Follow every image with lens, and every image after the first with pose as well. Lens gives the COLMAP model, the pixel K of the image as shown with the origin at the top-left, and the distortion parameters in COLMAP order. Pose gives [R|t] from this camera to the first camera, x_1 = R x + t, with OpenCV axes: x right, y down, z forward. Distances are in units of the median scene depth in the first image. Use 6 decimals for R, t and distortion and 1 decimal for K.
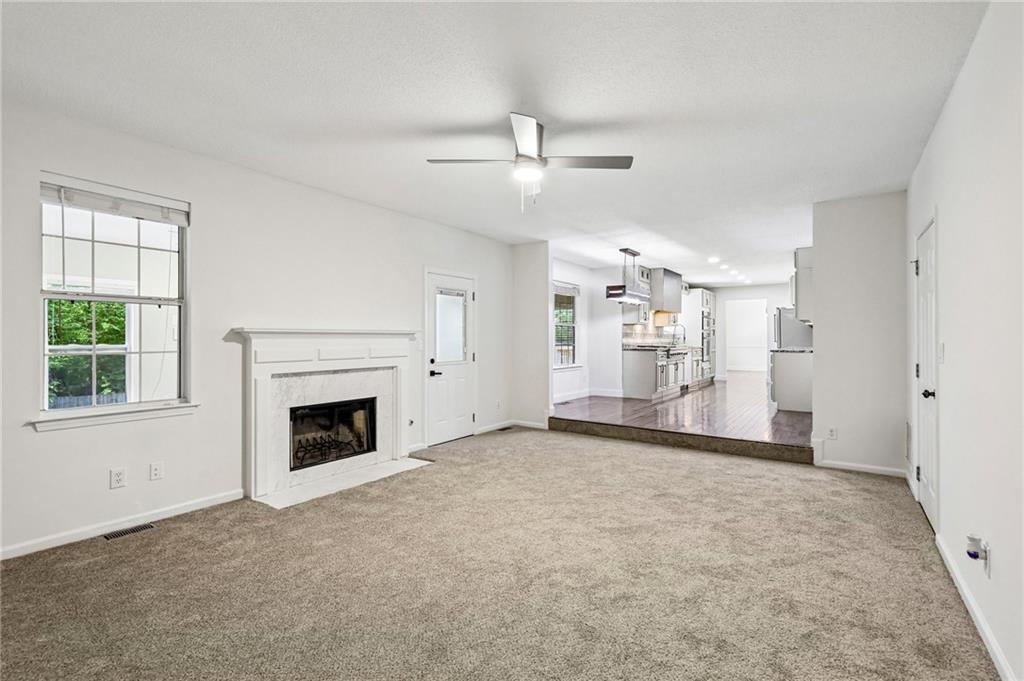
lens RADIAL K [[463.6, 0, 515.9], [0, 463.6, 336.9], [0, 0, 1]] dist [0.000864, 0.000240]
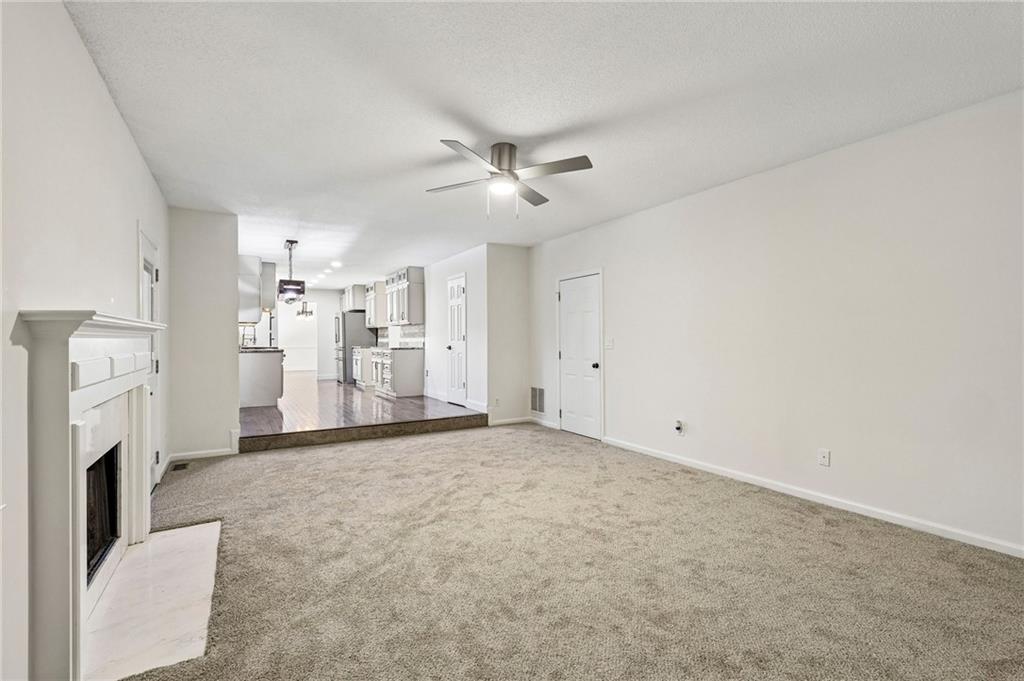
lens RADIAL K [[463.6, 0, 515.9], [0, 463.6, 336.9], [0, 0, 1]] dist [0.000864, 0.000240]
pose [[0.413697, 0.000278, 0.910414, -0.803634], [0.003736, 0.999991, -0.002003, 0.006516], [-0.910407, 0.004230, 0.413693, 0.424858]]
